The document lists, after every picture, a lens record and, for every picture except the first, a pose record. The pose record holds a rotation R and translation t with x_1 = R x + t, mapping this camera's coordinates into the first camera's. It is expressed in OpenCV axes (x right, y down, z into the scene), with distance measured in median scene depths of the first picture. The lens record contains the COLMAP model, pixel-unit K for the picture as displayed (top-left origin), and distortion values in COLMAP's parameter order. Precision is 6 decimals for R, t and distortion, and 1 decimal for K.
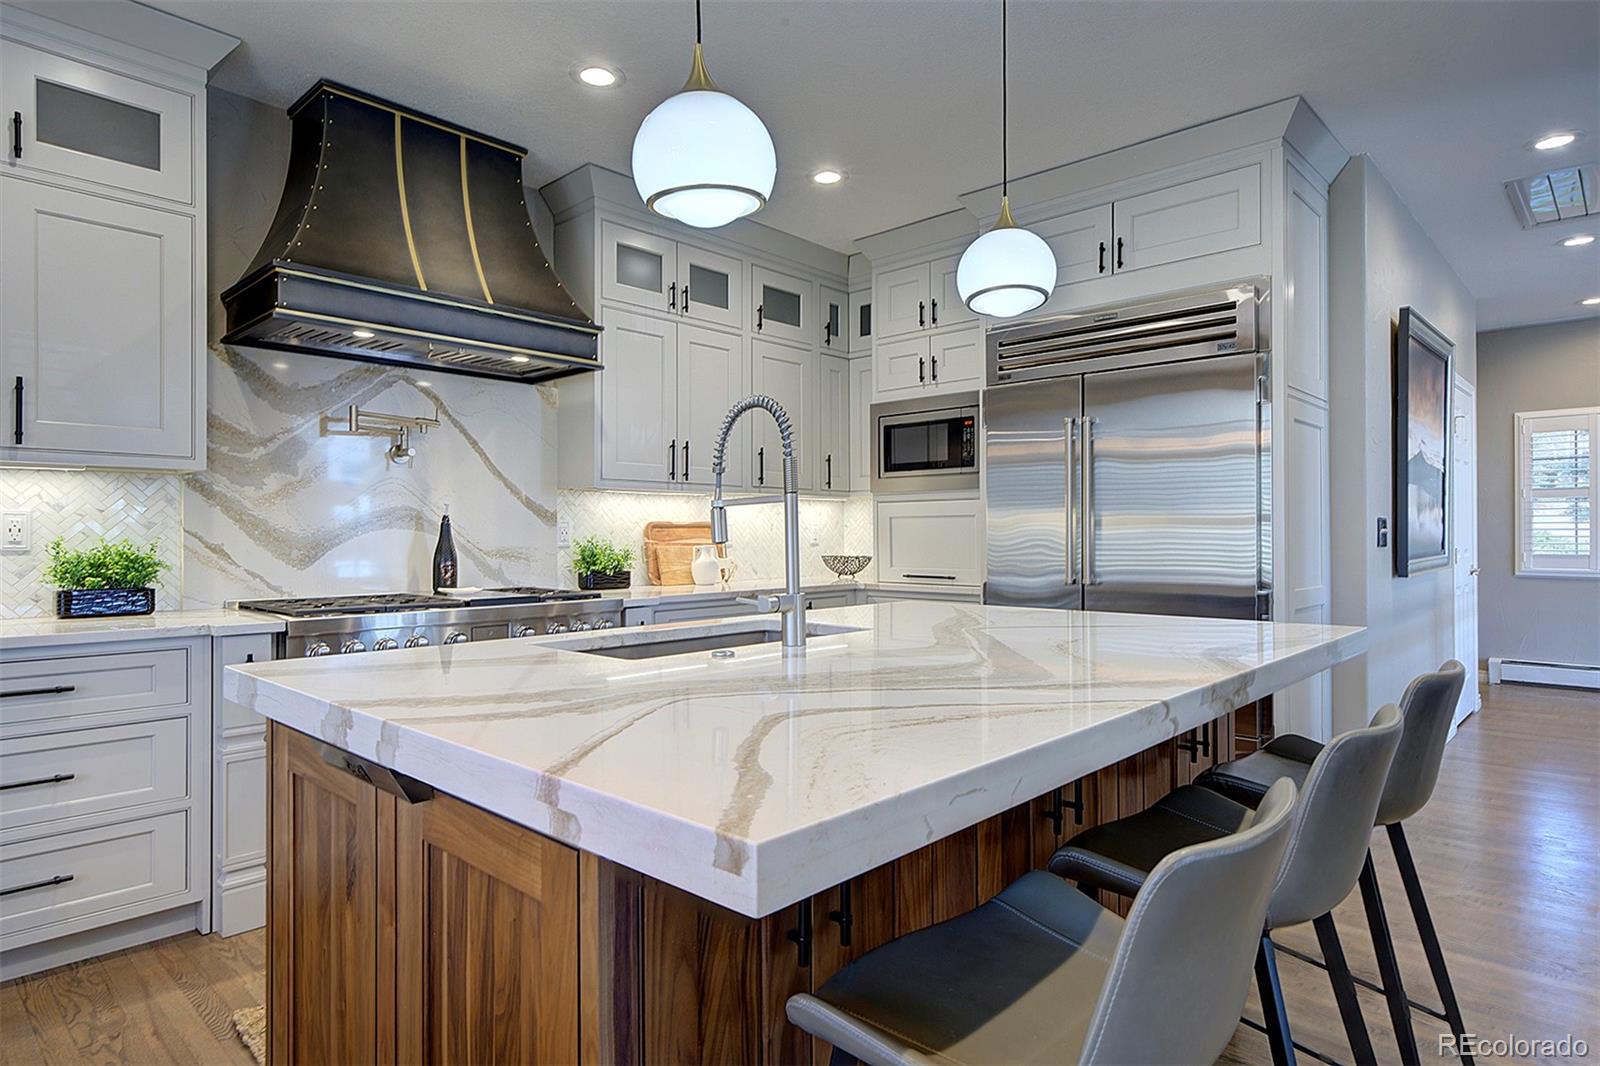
lens RADIAL K [[905.0, 0, 763.3], [0, 905.0, 534.2], [0, 0, 1]] dist [0.002634, 0.000678]
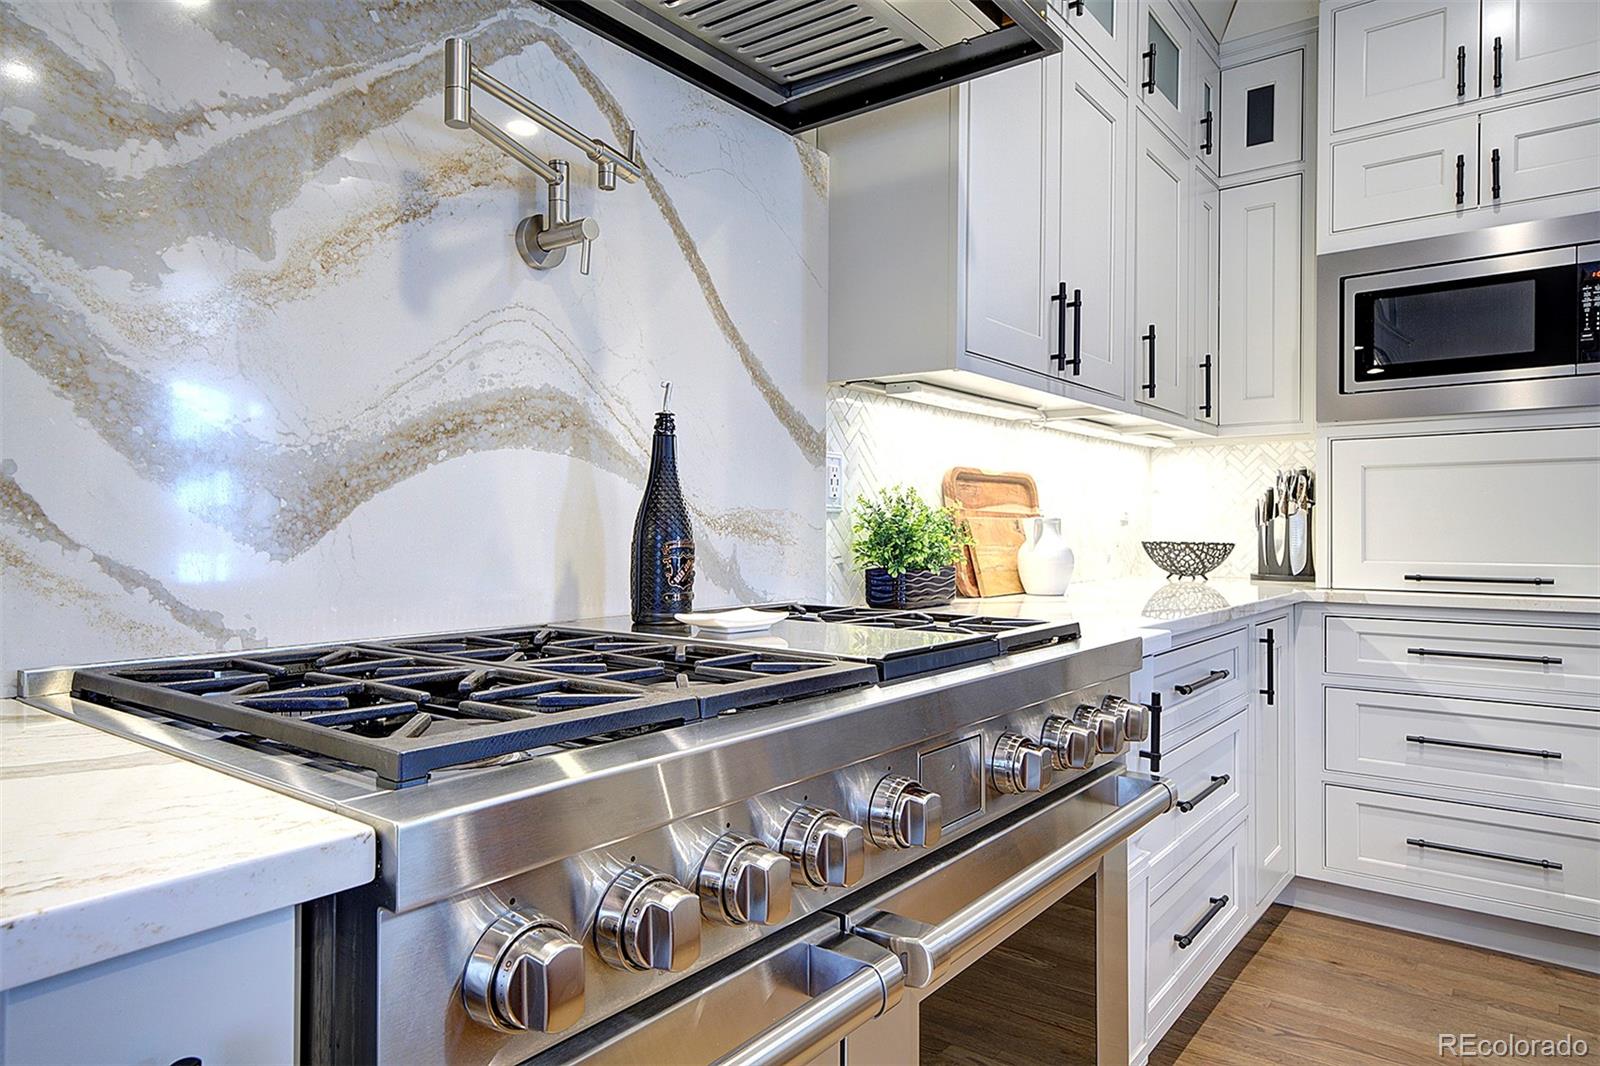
lens RADIAL K [[979.0, 0, 752.1], [0, 979.0, 532.3], [0, 0, 1]] dist [0.014843, 0.000761]
pose [[0.994906, 0.005257, 0.100669, -0.327479], [-0.005587, 0.999980, 0.002993, 0.023923], [-0.100651, -0.003540, 0.994915, 0.551223]]
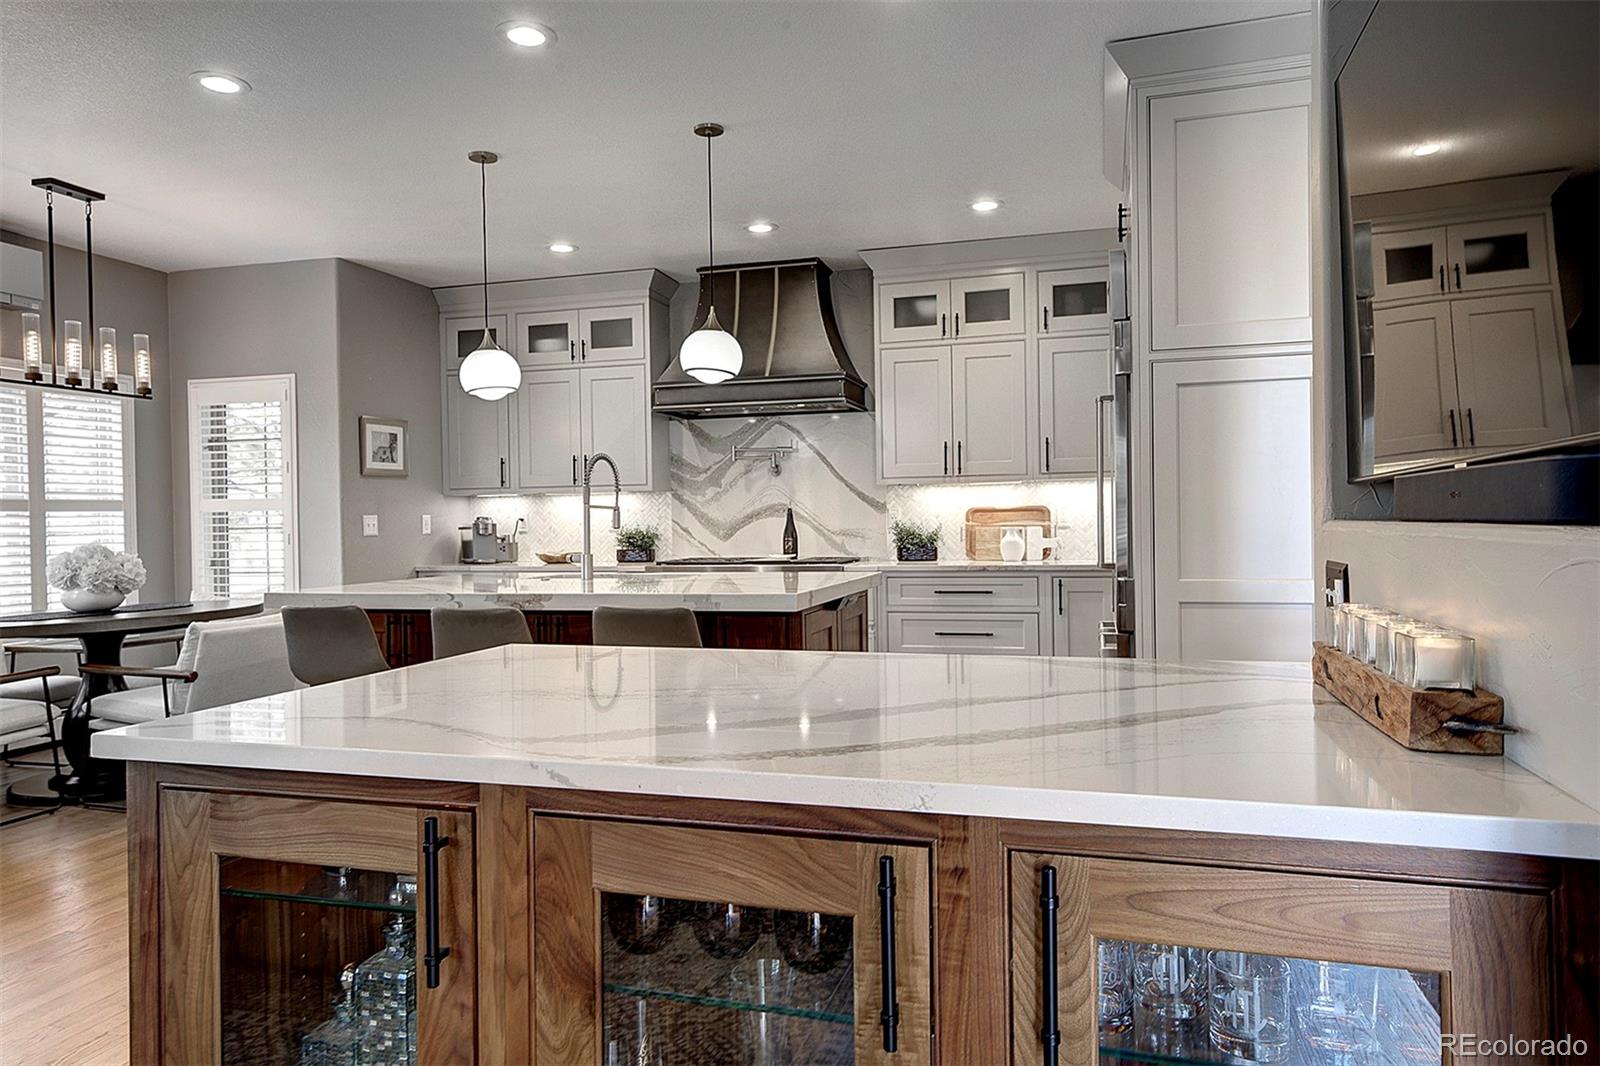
lens RADIAL K [[1051.3, 0, 800.0], [0, 1051.3, 533.0], [0, 0, 1]] dist [0.024008, 0.002996]
pose [[0.451829, 0.005529, -0.892087, 1.172533], [0.016151, 0.999766, 0.014376, -0.003769], [0.891958, -0.020904, 0.451634, 0.181780]]
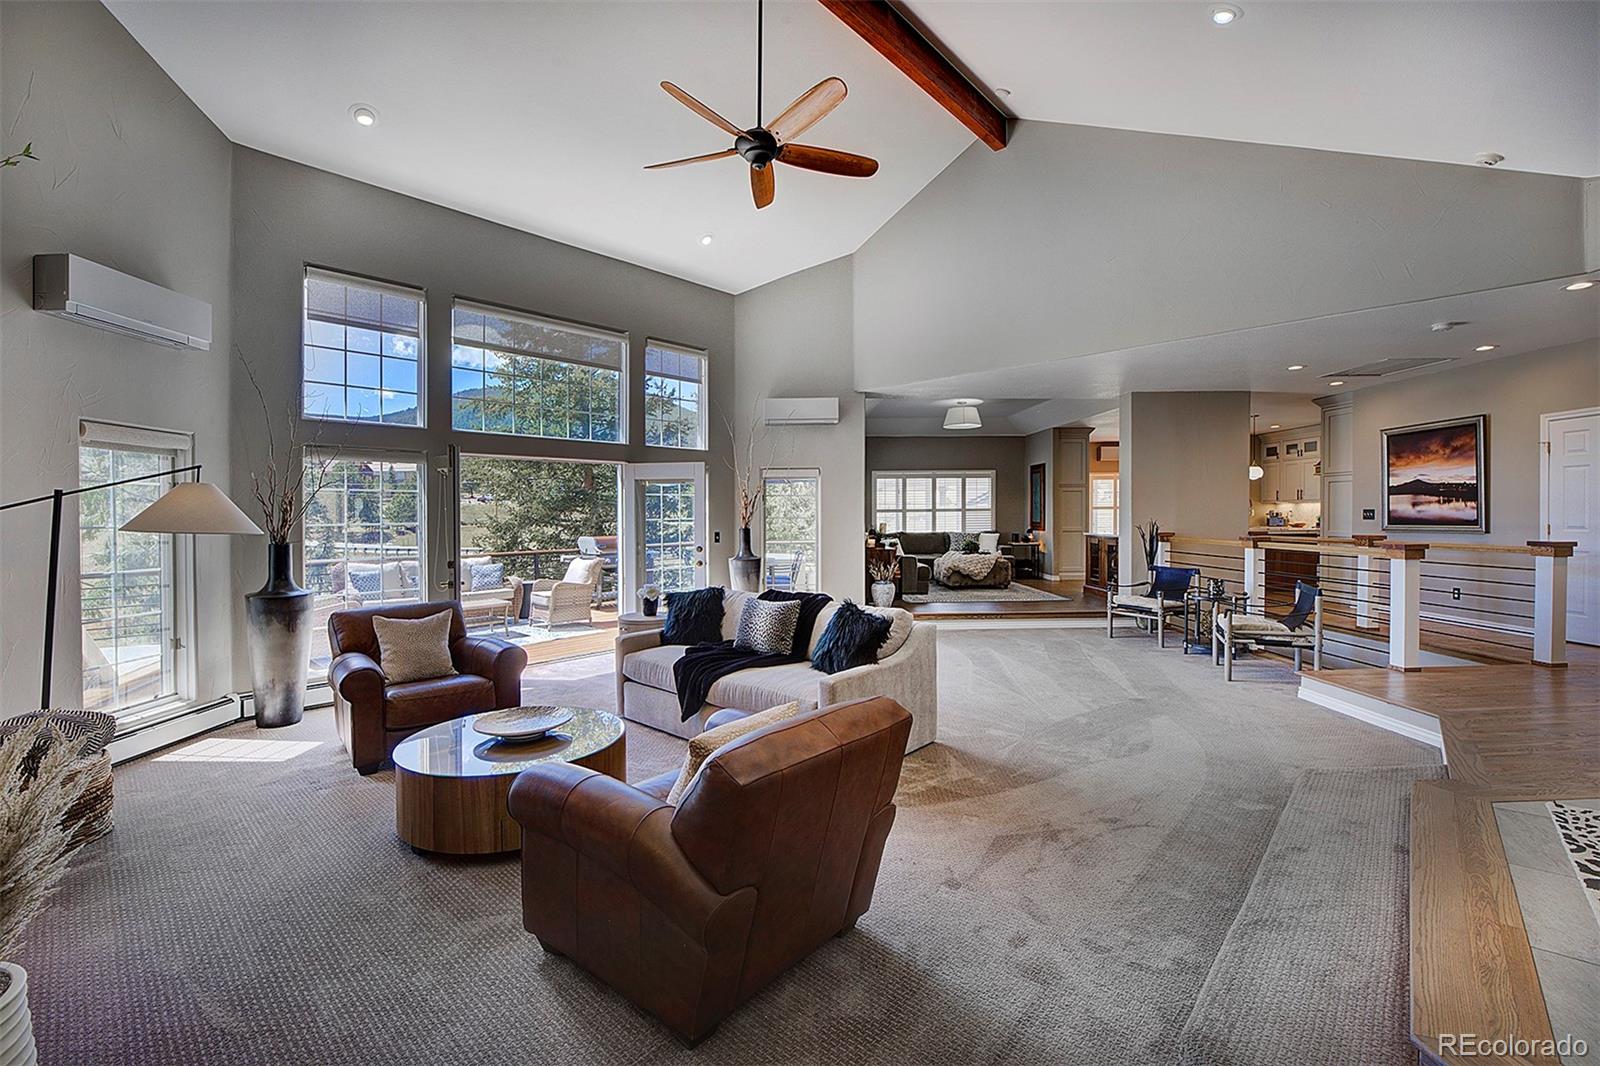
lens RADIAL K [[665.4, 0, 793.9], [0, 665.4, 531.3], [0, 0, 1]] dist [-0.021098, 0.000736]
pose [[-0.712651, 0.027180, -0.700992, 3.348957], [0.012319, 0.999580, 0.026233, -0.025336], [0.701410, 0.010059, -0.712687, 1.181091]]
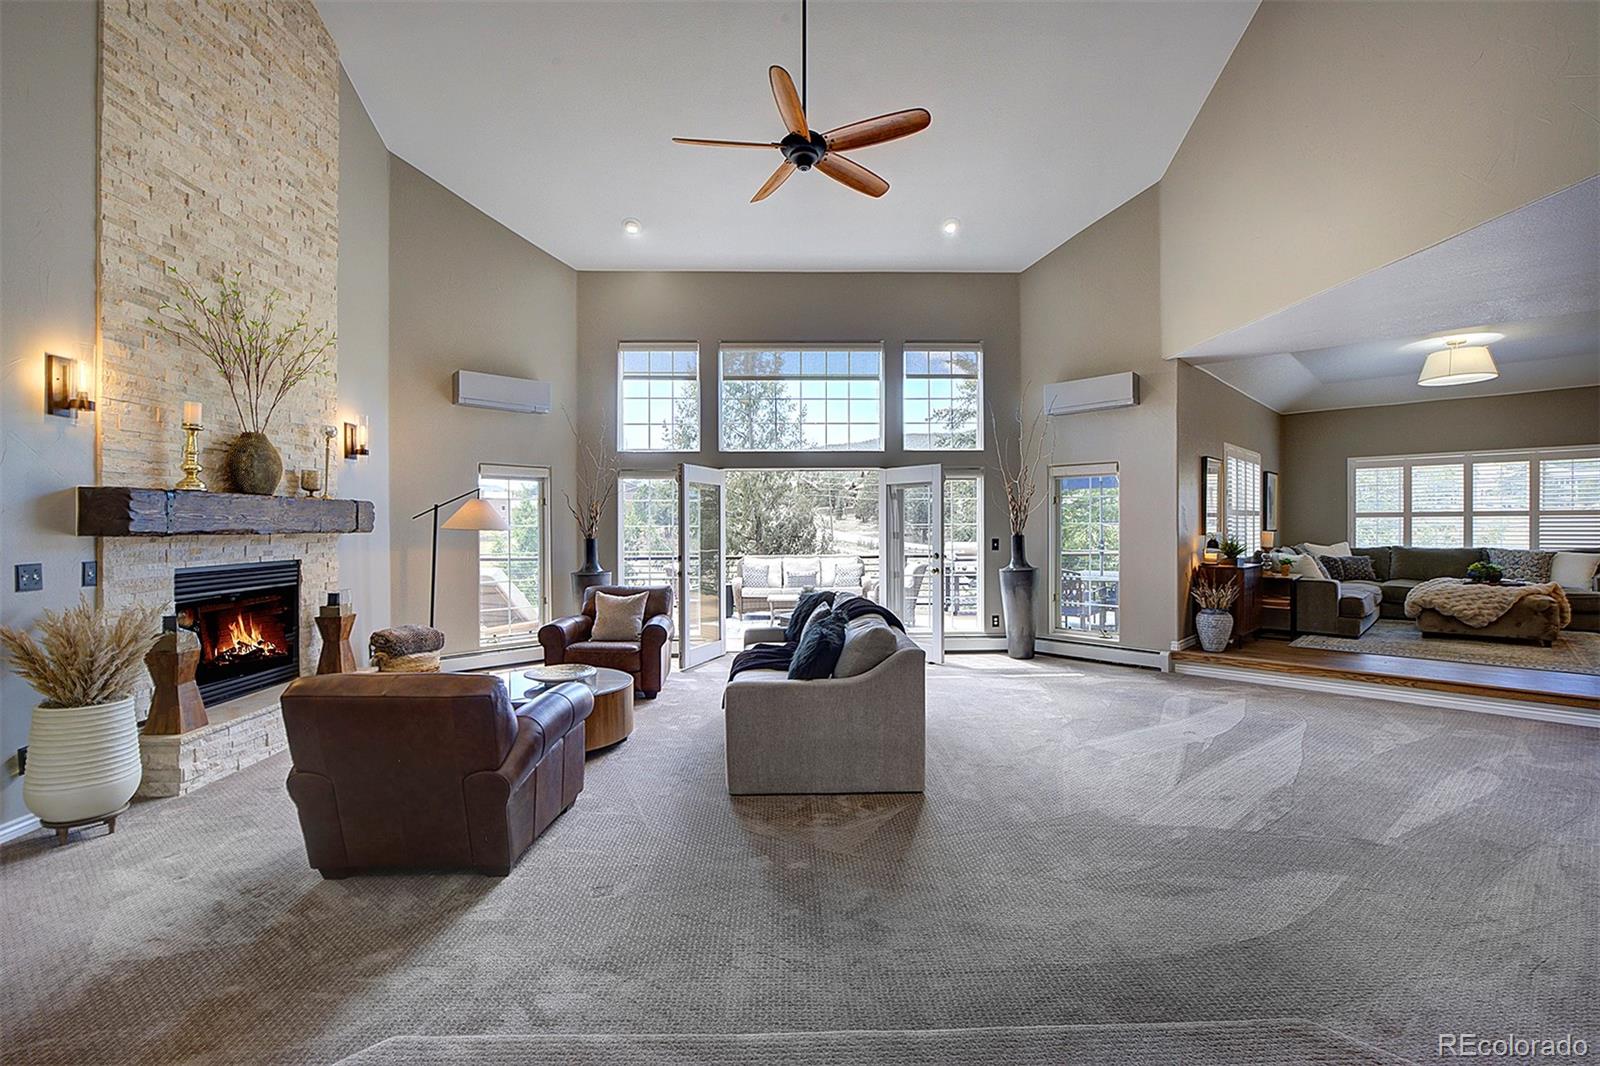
lens RADIAL K [[690.6, 0, 800.0], [0, 690.6, 533.0], [0, 0, 1]] dist [-0.021019, 0.000151]
pose [[-0.999869, 0.008183, 0.013981, 2.614404], [0.008319, 0.999918, 0.009697, -0.011369], [-0.013900, 0.009812, -0.999855, 1.485904]]
